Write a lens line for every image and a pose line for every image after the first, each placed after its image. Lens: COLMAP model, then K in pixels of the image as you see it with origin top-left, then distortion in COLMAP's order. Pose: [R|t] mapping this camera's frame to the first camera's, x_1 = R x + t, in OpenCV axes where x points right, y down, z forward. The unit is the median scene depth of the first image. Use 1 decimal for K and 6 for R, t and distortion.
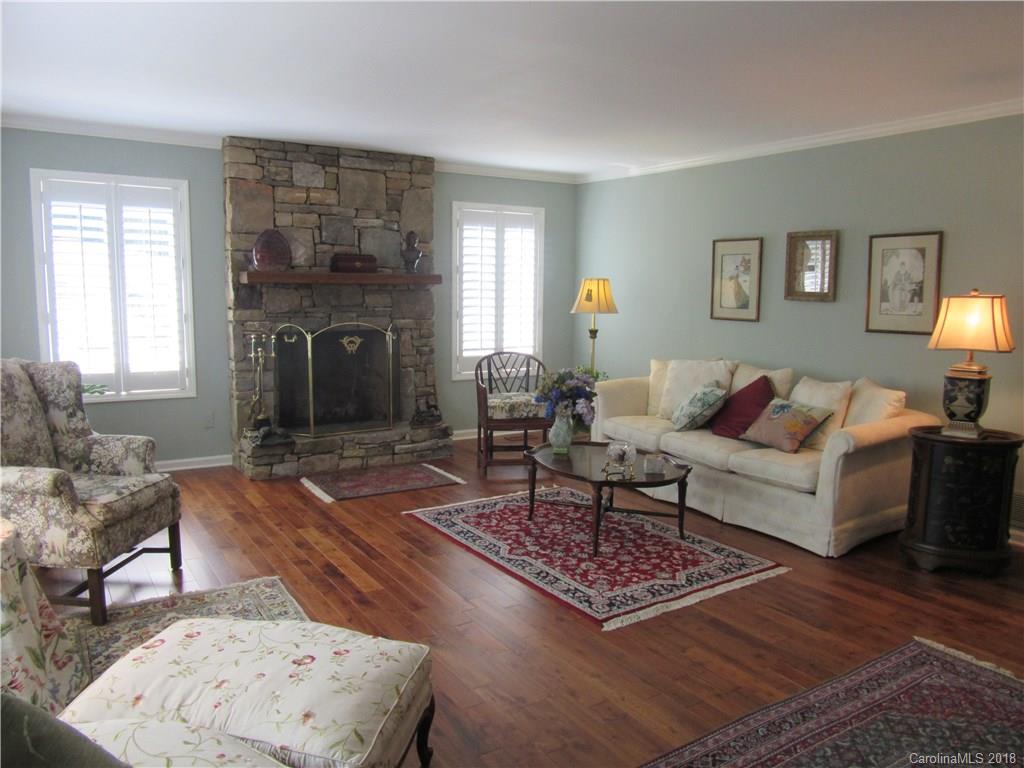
lens RADIAL K [[748.8, 0, 512.0], [0, 748.8, 384.0], [0, 0, 1]] dist [-0.056549, 0.007309]
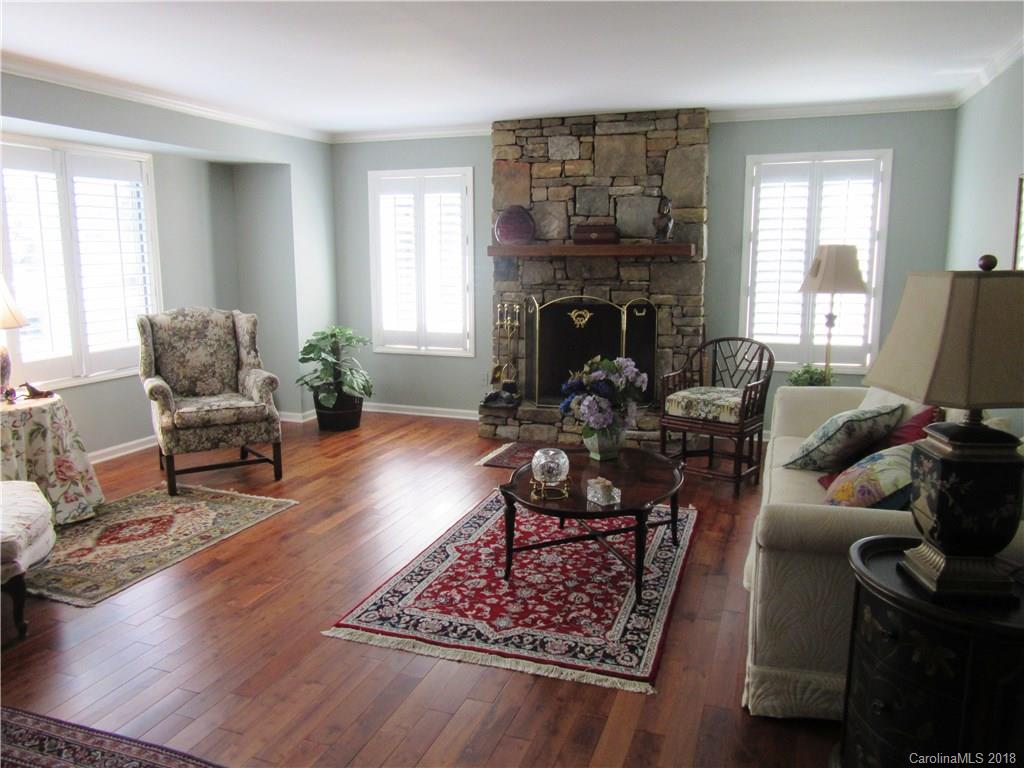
lens RADIAL K [[748.8, 0, 512.0], [0, 748.8, 384.0], [0, 0, 1]] dist [-0.056549, 0.007309]
pose [[0.600371, 0.116558, -0.791182, 0.522054], [-0.092653, 0.992797, 0.075952, -0.034212], [0.794336, 0.027705, 0.606846, 0.343219]]
